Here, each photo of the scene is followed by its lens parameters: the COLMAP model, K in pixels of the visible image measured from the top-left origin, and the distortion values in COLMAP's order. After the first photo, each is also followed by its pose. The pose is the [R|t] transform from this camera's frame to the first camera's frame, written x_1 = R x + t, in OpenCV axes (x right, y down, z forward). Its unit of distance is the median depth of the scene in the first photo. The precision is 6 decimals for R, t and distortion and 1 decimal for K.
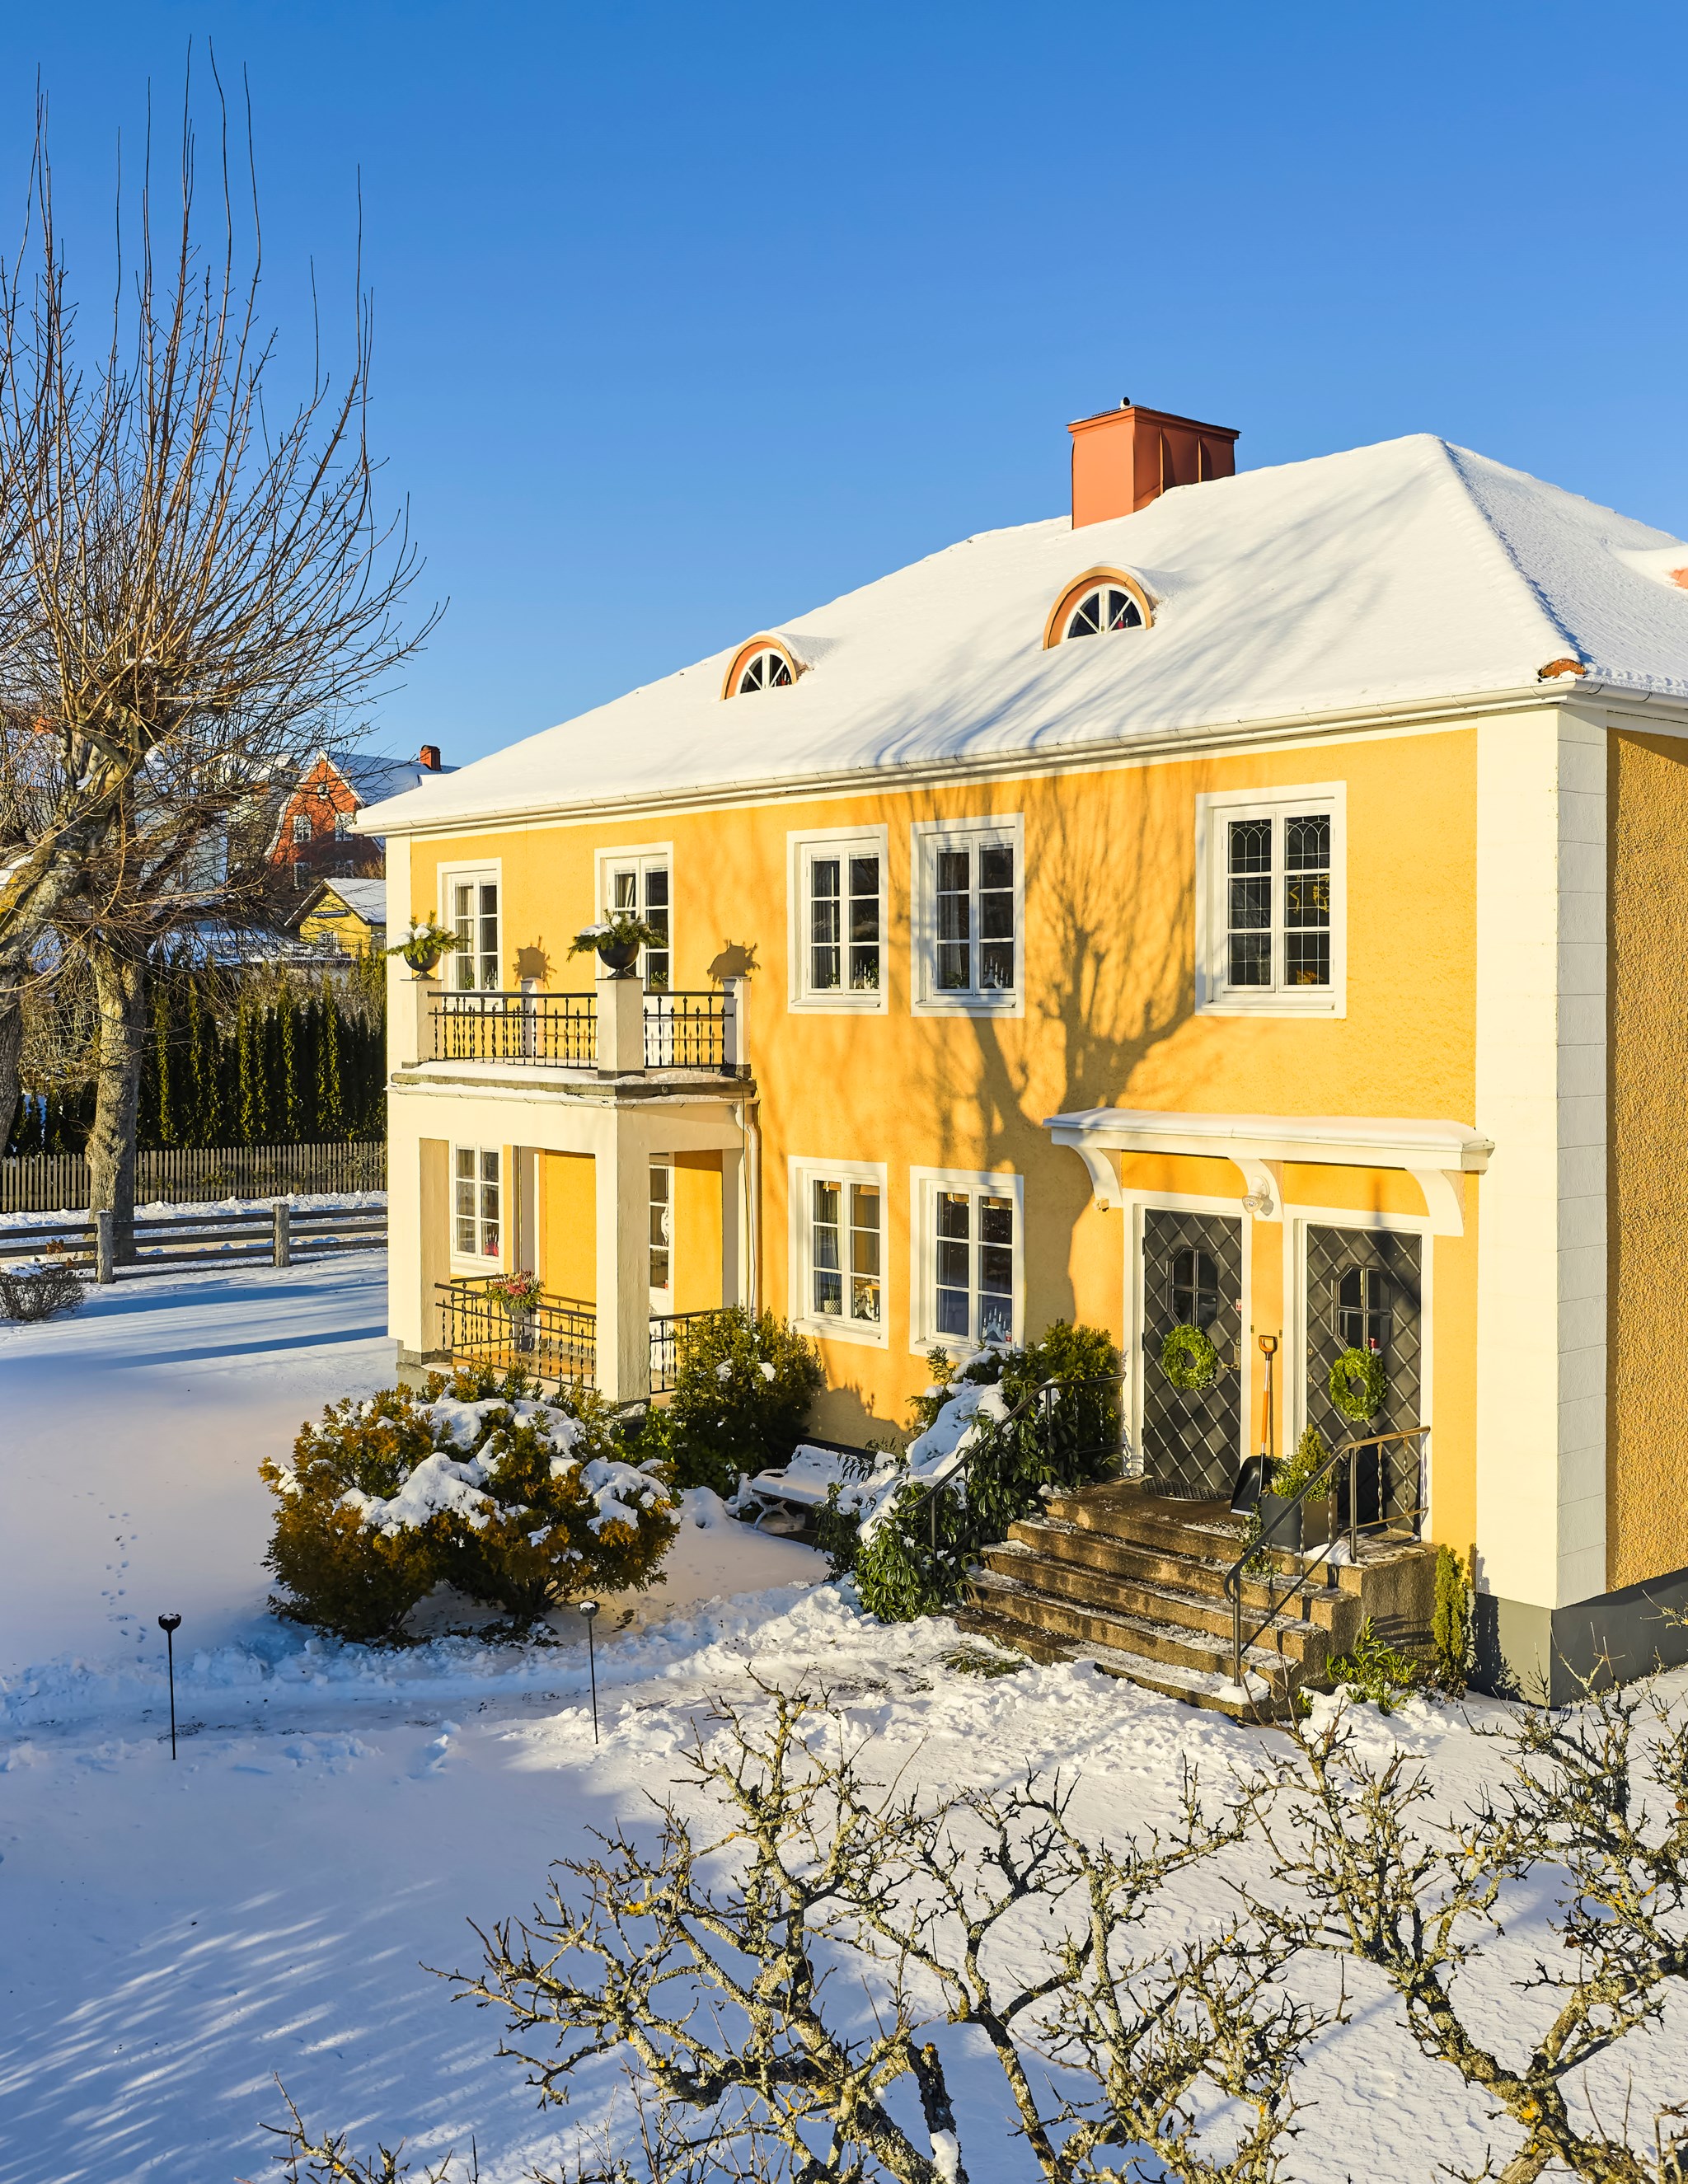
lens RADIAL K [[2196.0, 0, 844.0], [0, 2196.0, 1092.0], [0, 0, 1]] dist [-0.013082, -0.002548]
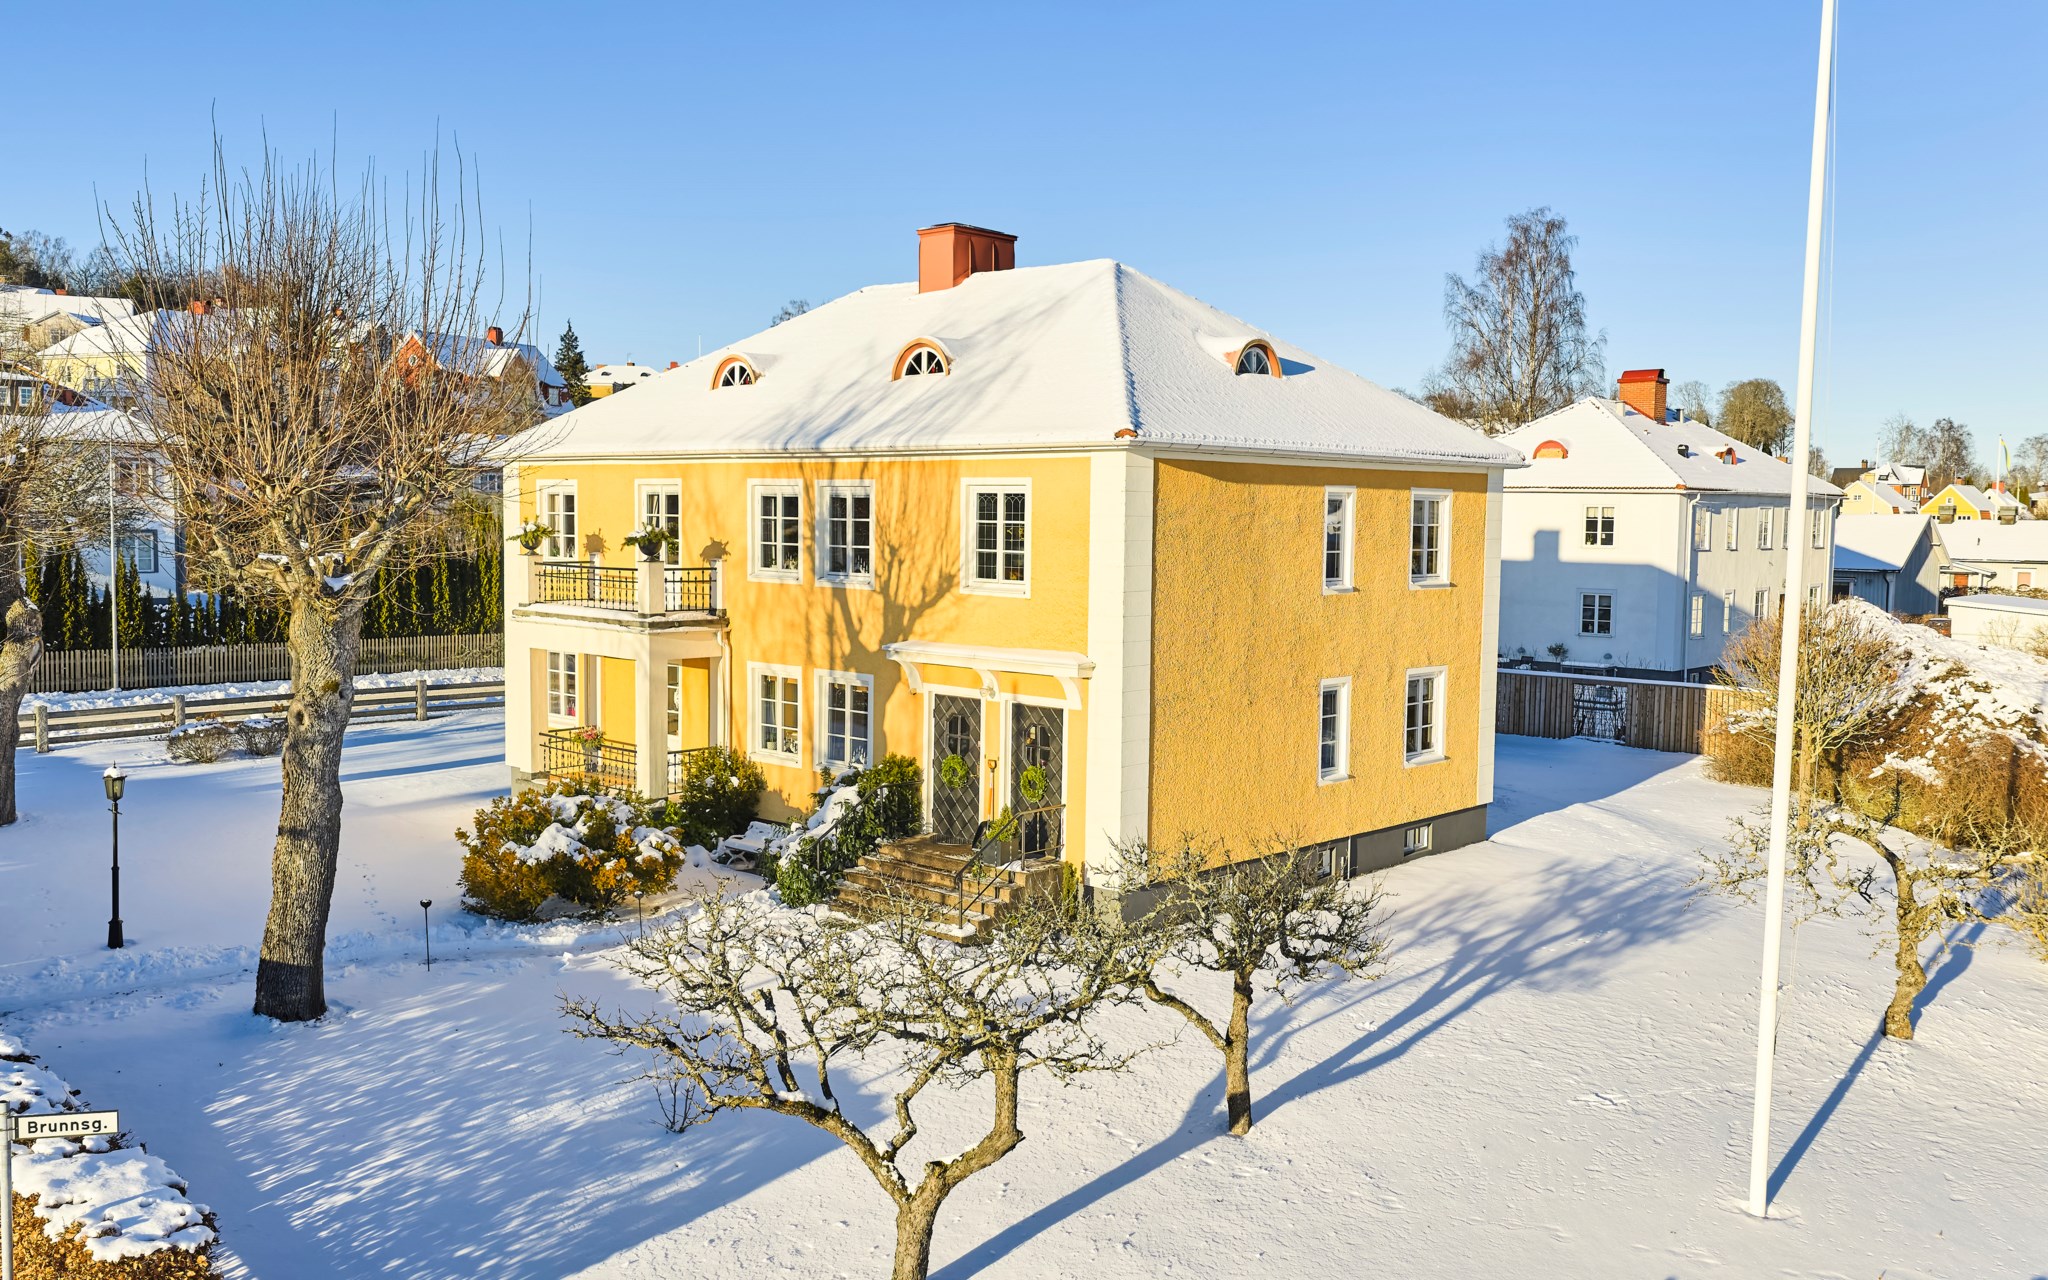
lens RADIAL K [[1710.1, 0, 1047.8], [0, 1710.1, 638.5], [0, 0, 1]] dist [-0.000598, -0.005386]
pose [[0.990964, 0.004758, 0.134047, 0.035627], [-0.009579, 0.999329, 0.035348, -0.047811], [-0.133789, -0.036313, 0.990344, -0.477615]]
